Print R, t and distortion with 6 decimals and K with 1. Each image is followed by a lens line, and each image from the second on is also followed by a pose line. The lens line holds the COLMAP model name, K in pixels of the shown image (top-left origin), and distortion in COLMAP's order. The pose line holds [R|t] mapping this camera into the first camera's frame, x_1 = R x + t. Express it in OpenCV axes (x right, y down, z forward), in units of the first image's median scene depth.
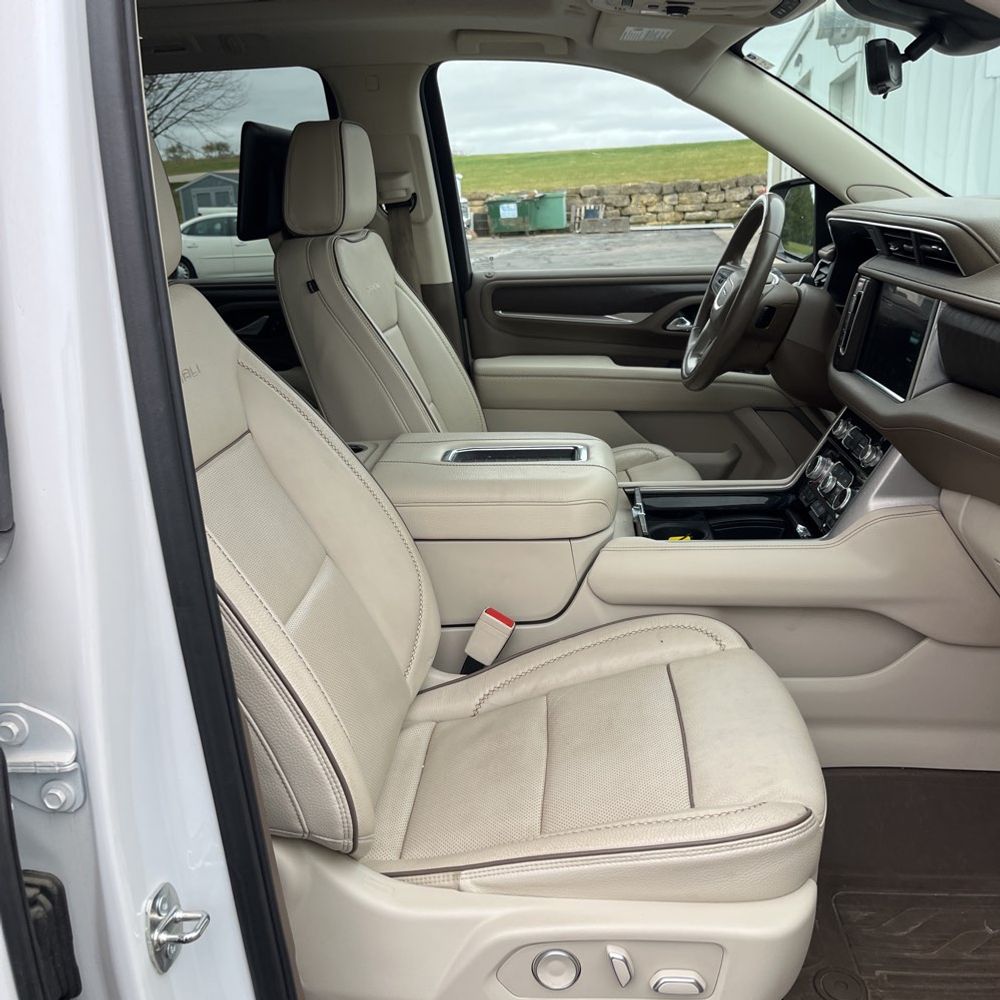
lens RADIAL K [[991.0, 0, 477.4], [0, 991.0, 499.9], [0, 0, 1]] dist [0.058920, -0.153678]
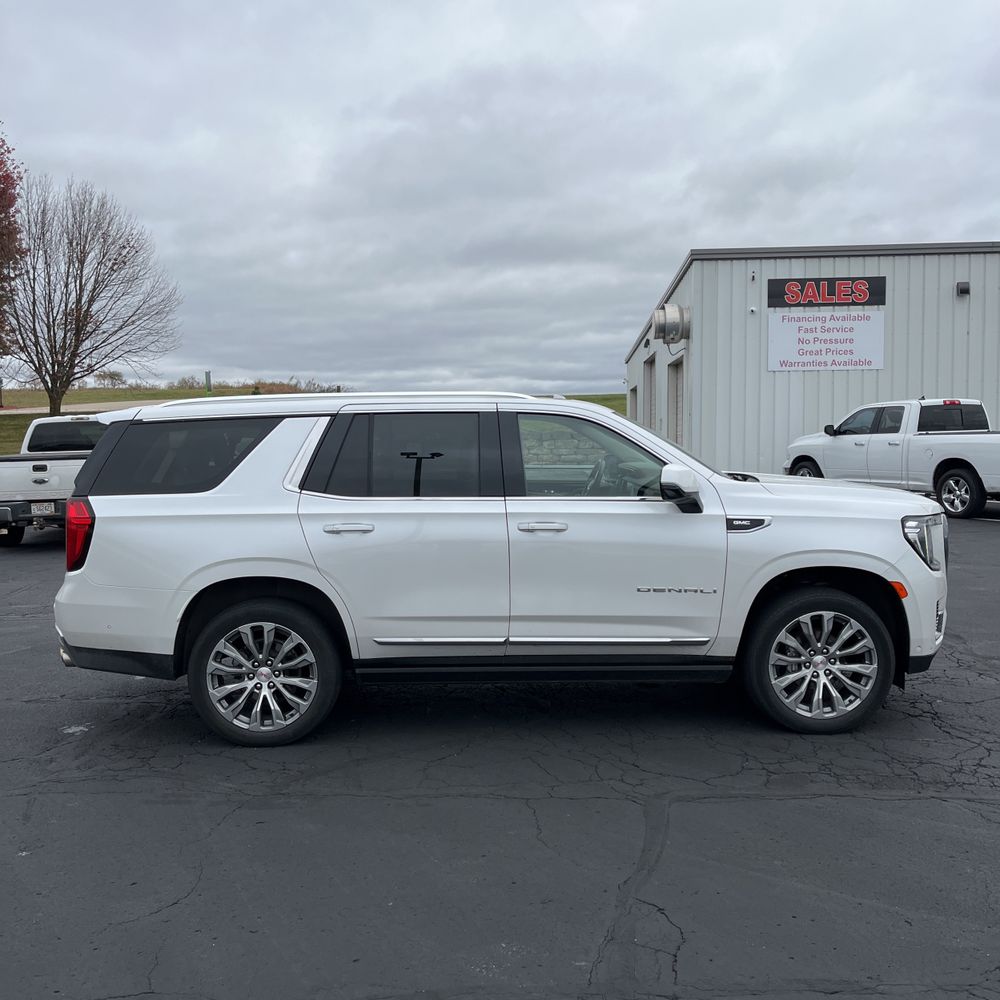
lens RADIAL K [[998.5, 0, 492.5], [0, 998.5, 499.7], [0, 0, 1]] dist [0.059743, -0.086231]
pose [[0.990453, 0.029497, 0.134655, -0.551540], [0.001992, 0.973673, -0.227942, 0.628980], [-0.137834, 0.226034, 0.964319, -2.285790]]
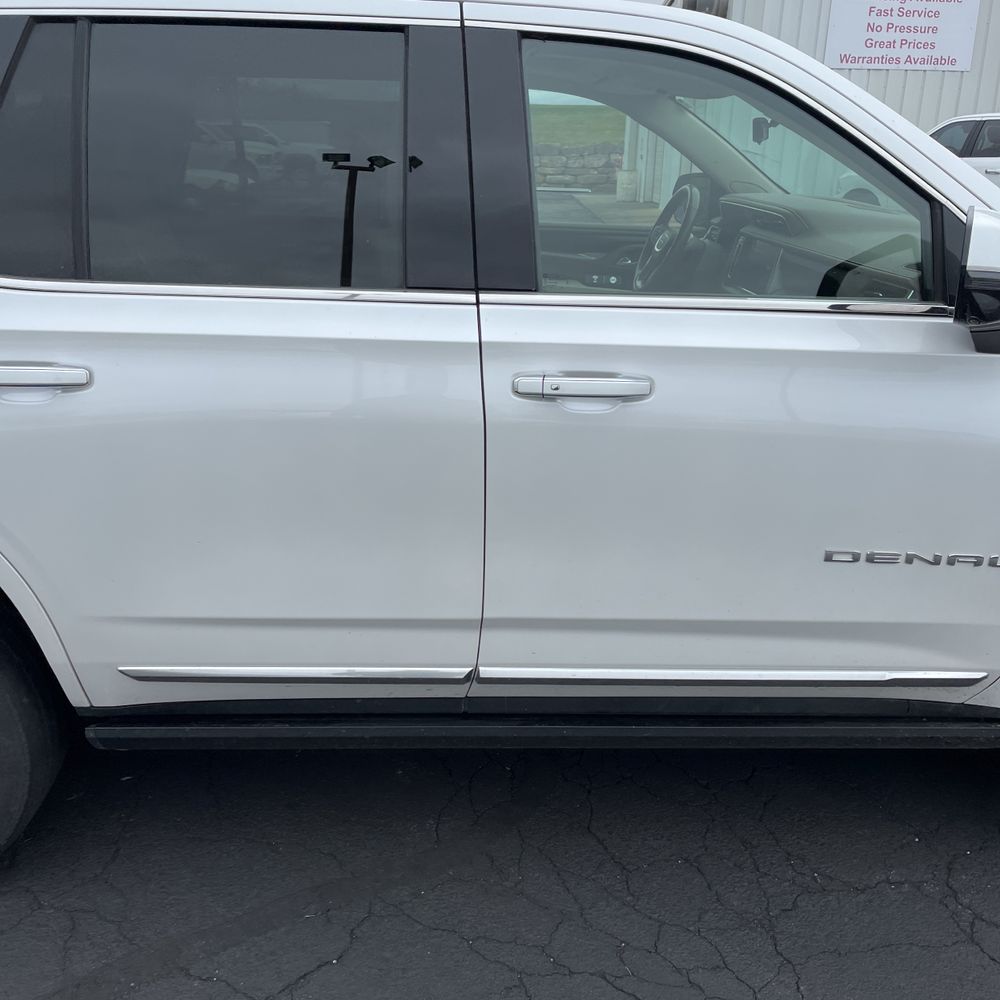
lens RADIAL K [[998.5, 0, 492.5], [0, 998.5, 499.7], [0, 0, 1]] dist [0.059743, -0.086231]
pose [[0.985590, 0.014221, 0.168553, -0.294959], [-0.021206, 0.998986, 0.039714, 0.157789], [-0.167817, -0.042716, 0.984892, -0.611710]]
